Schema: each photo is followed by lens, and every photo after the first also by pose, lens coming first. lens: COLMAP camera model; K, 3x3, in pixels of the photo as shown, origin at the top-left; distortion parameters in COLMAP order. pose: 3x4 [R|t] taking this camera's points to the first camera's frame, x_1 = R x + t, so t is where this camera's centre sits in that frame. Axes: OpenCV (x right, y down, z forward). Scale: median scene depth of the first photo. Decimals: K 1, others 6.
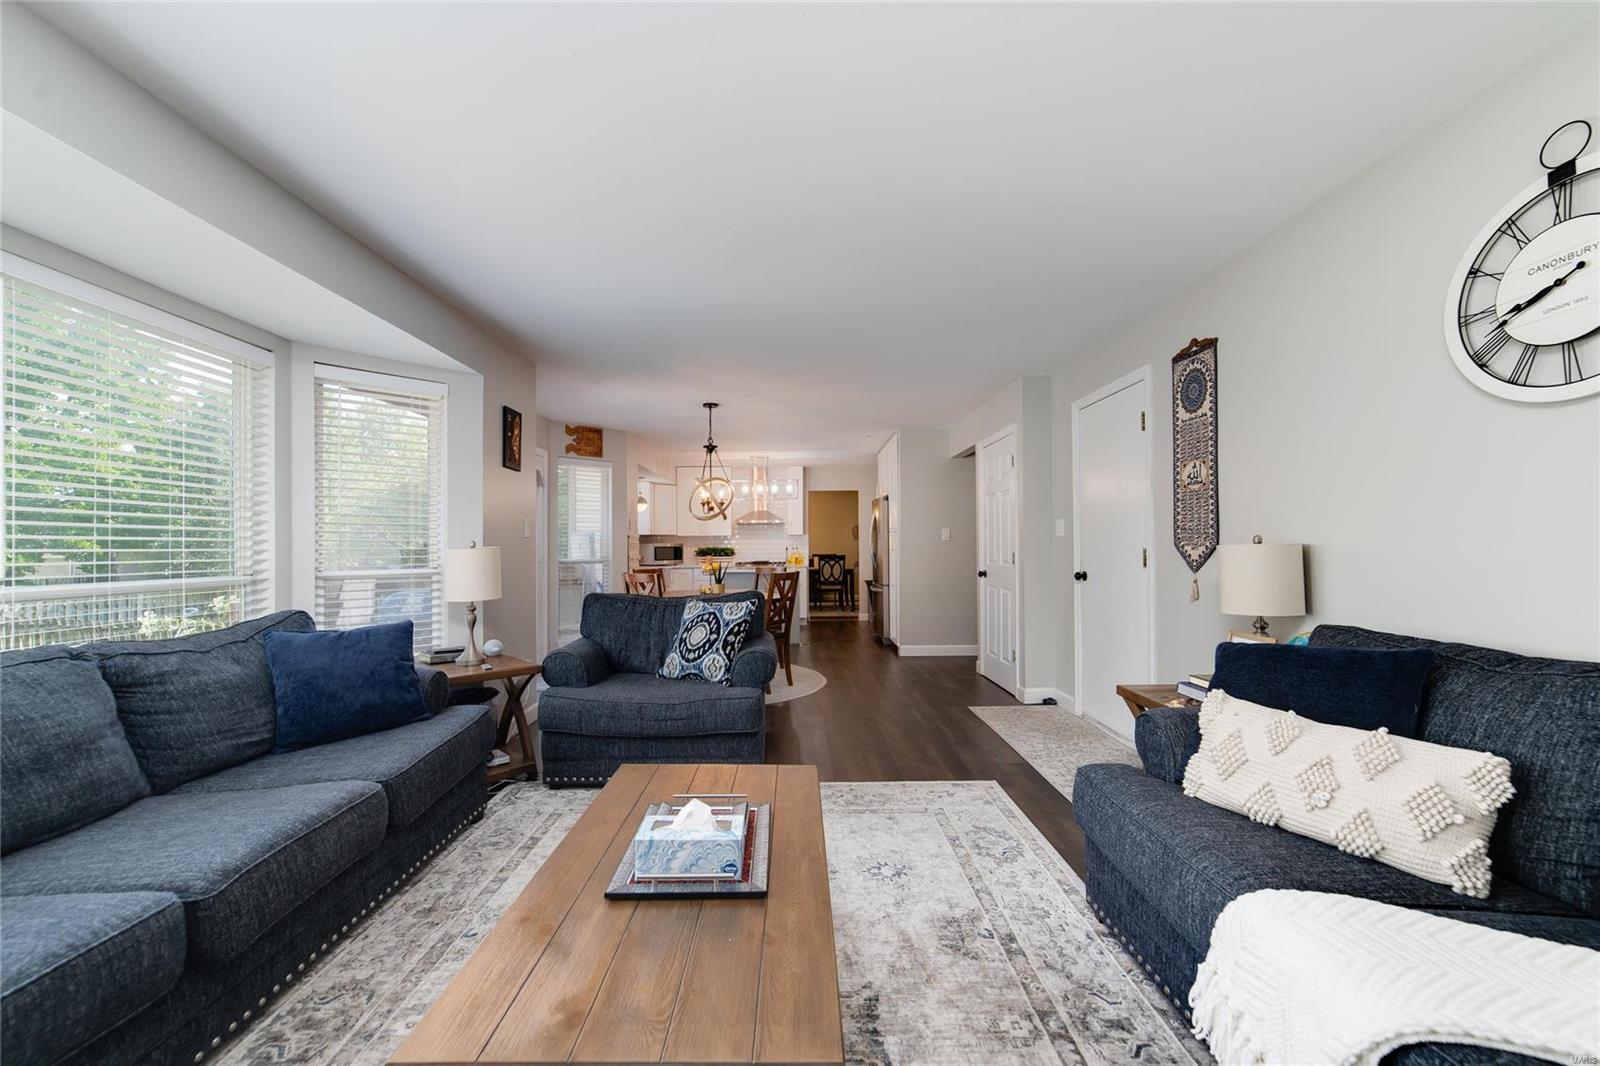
lens RADIAL K [[639.7, 0, 800.0], [0, 639.7, 533.0], [0, 0, 1]] dist [-0.023385, 0.012259]
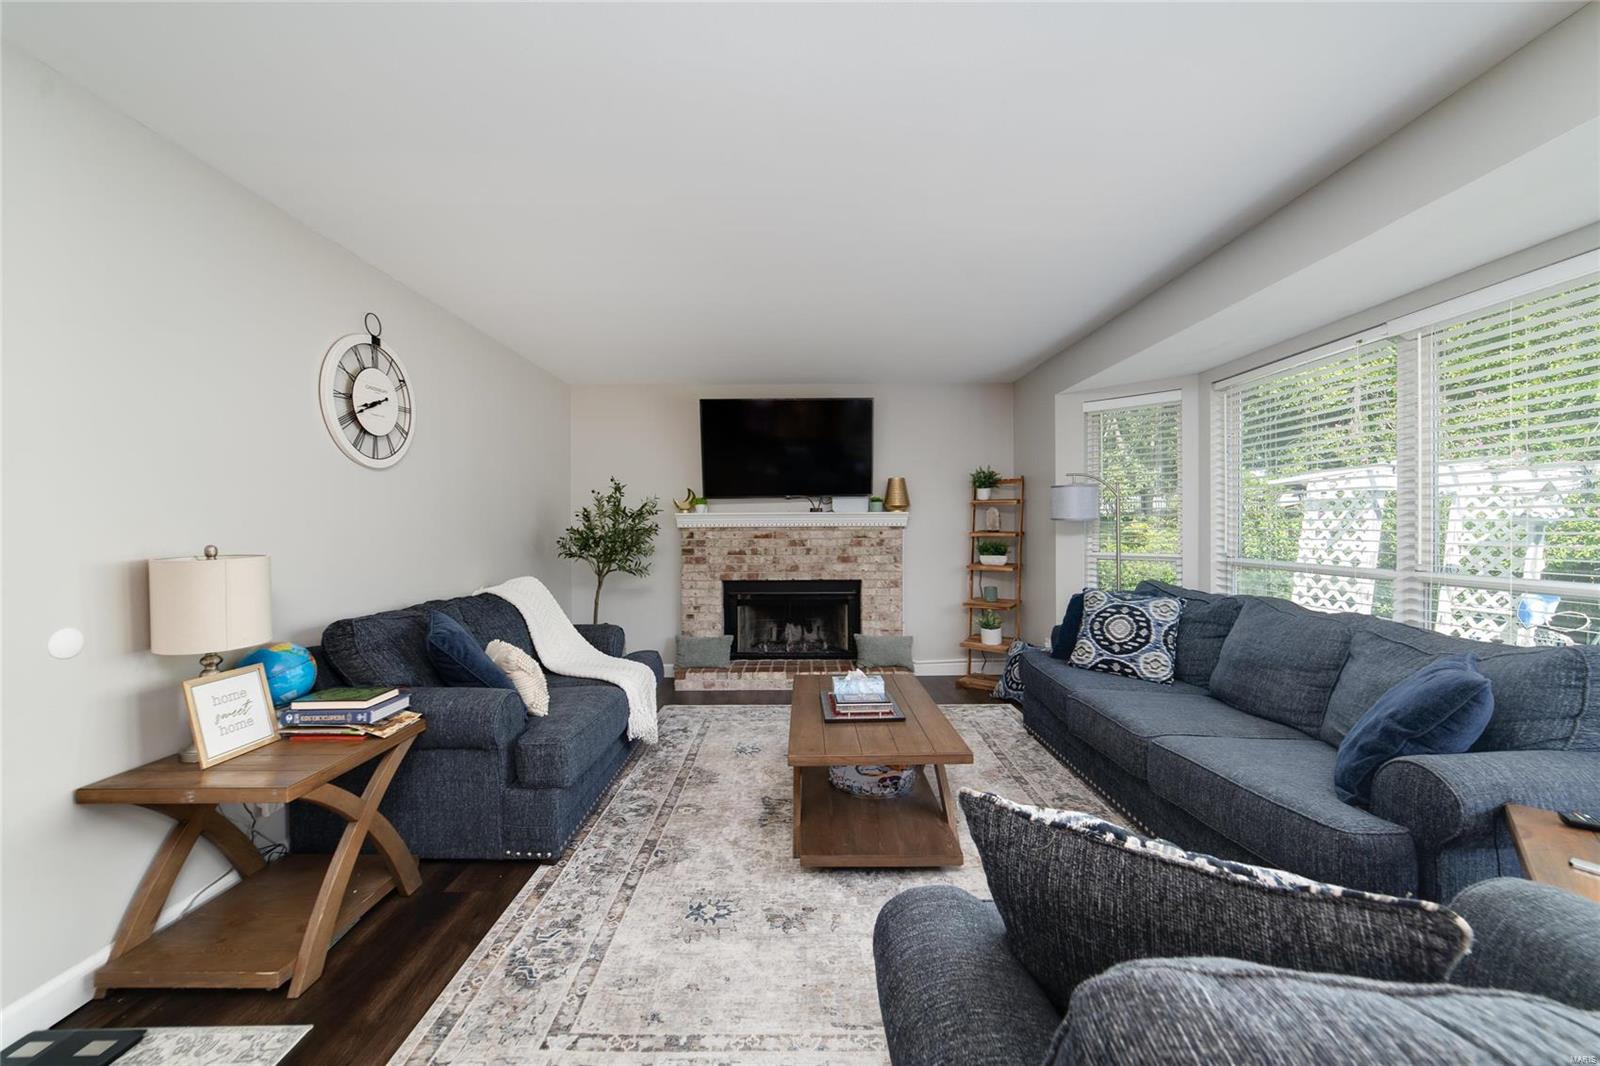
lens RADIAL K [[630.6, 0, 799.3], [0, 630.6, 536.8], [0, 0, 1]] dist [-0.023212, 0.008213]
pose [[-0.999846, 0.011687, 0.013122, -0.005618], [0.011619, 0.999919, -0.005216, 0.003978], [-0.013182, -0.005063, -0.999900, 1.343097]]
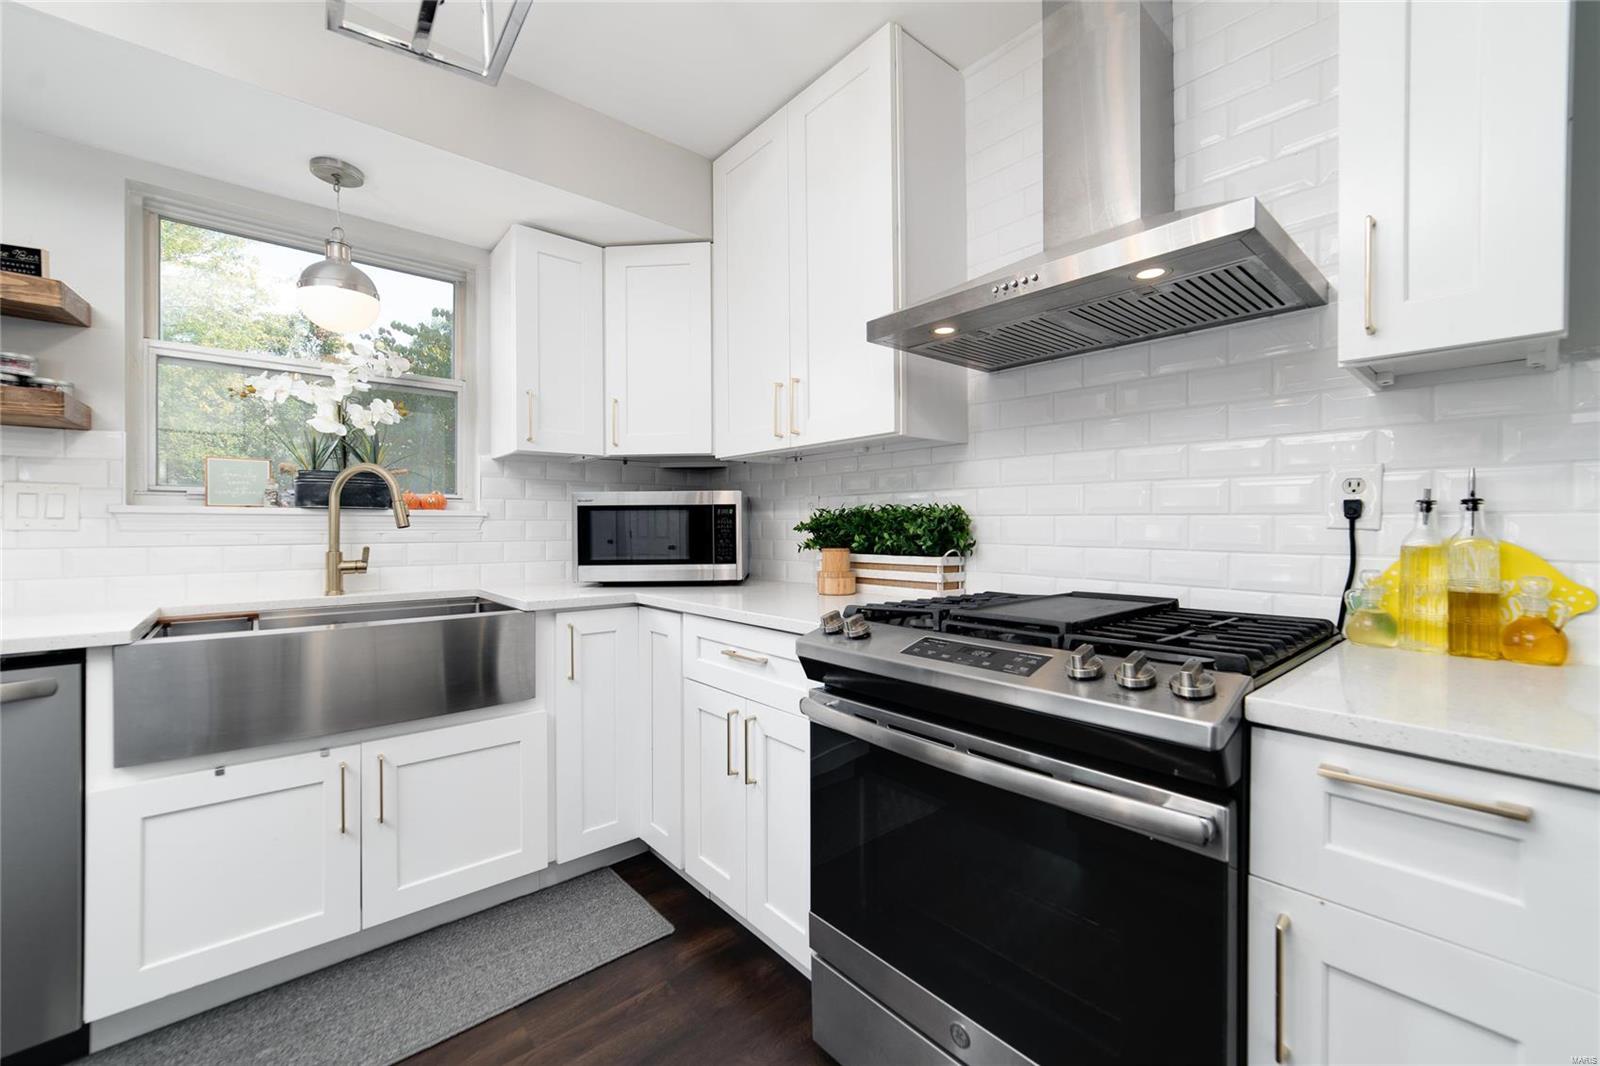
lens RADIAL K [[642.3, 0, 799.7], [0, 642.3, 526.1], [0, 0, 1]] dist [-0.002660, -0.000281]
pose [[0.635134, 0.007932, -0.772362, 0.017274], [0.013324, 0.999686, 0.021224, 0.073942], [0.772287, -0.023771, 0.634828, 2.642383]]
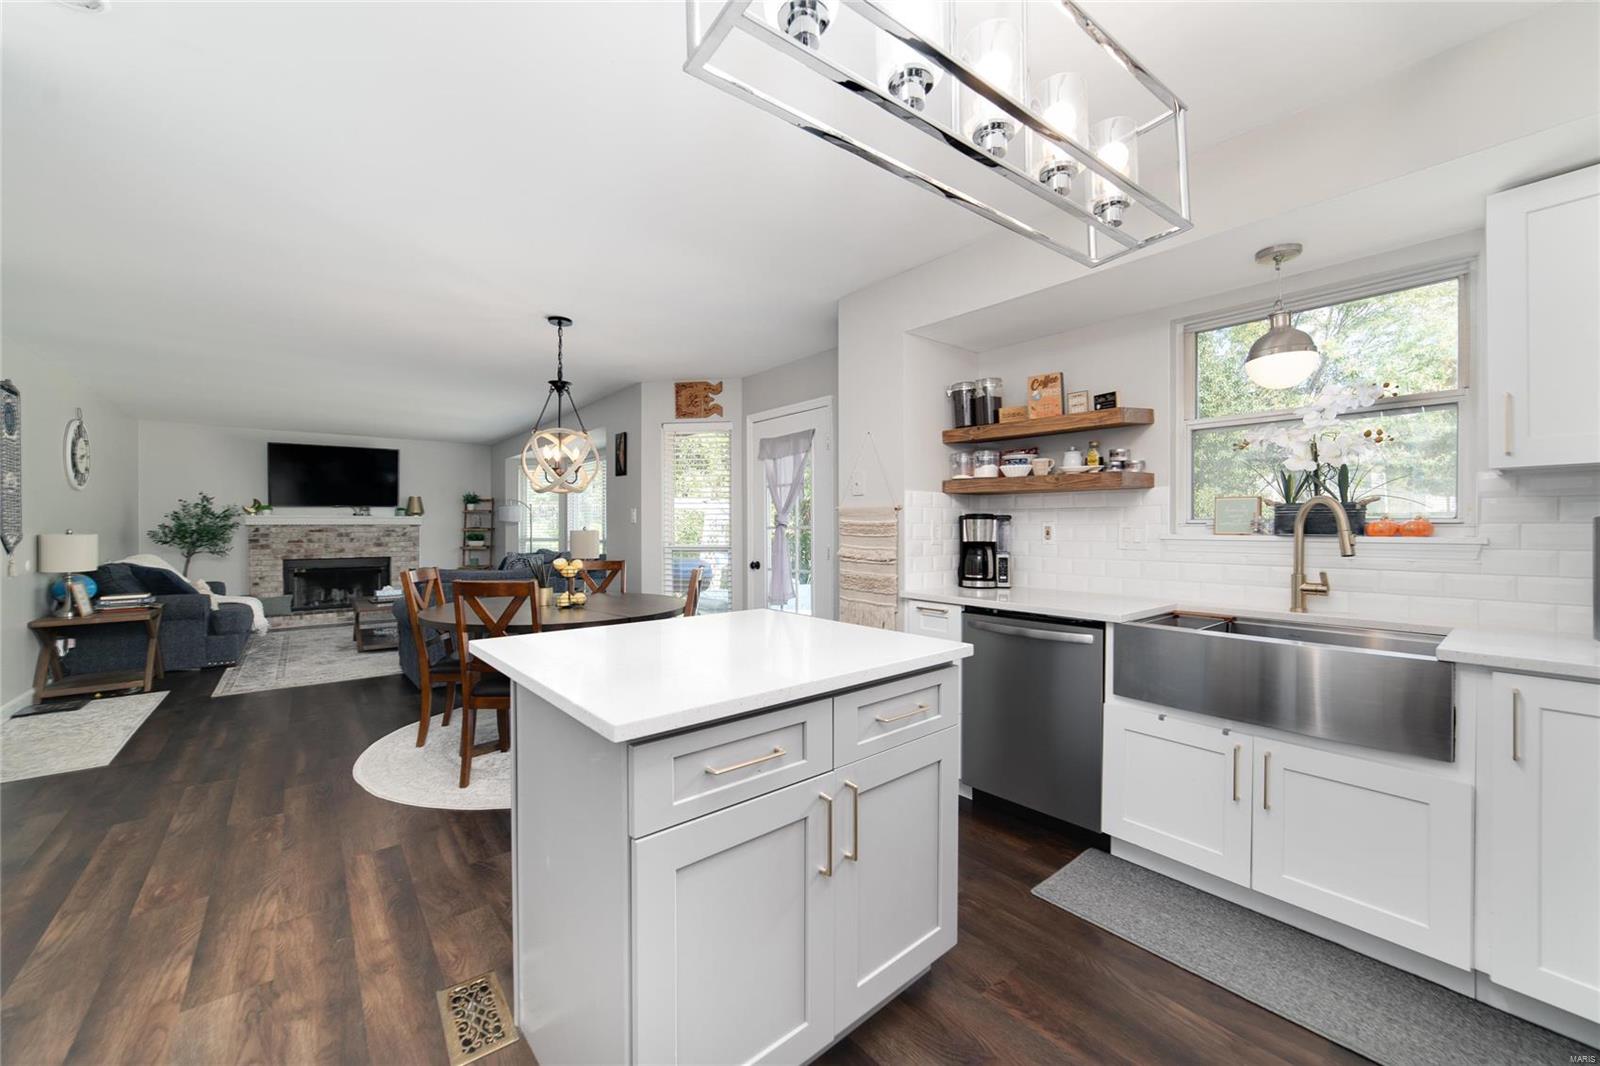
lens RADIAL K [[636.3, 0, 793.9], [0, 636.3, 531.1], [0, 0, 1]] dist [-0.000646, 0.006081]
pose [[-0.797296, 0.013830, -0.603430, 0.122965], [0.021591, 0.999751, -0.005615, 0.050298], [0.603202, -0.017506, -0.797396, 2.913332]]
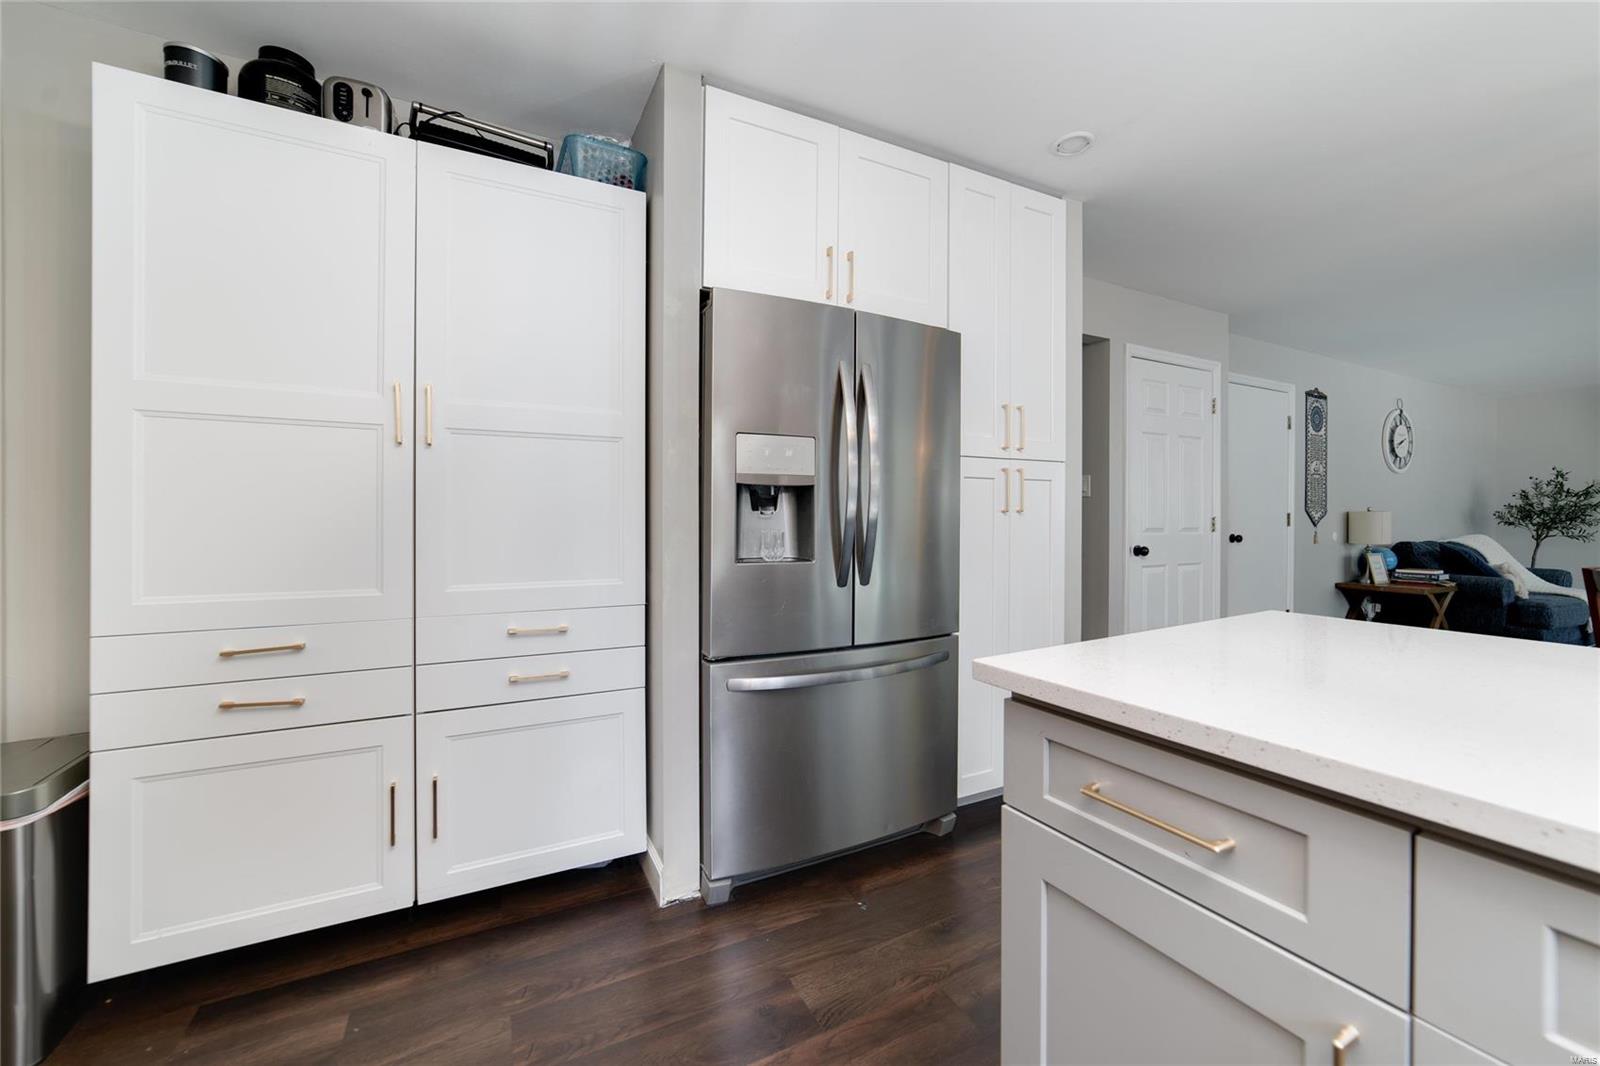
lens RADIAL K [[639.1, 0, 799.6], [0, 639.1, 517.2], [0, 0, 1]] dist [-0.023092, 0.009754]
pose [[-0.455494, 0.003081, 0.890234, -0.228683], [-0.018666, 0.999741, -0.013011, 0.077559], [-0.890043, -0.022544, -0.455318, 2.823362]]
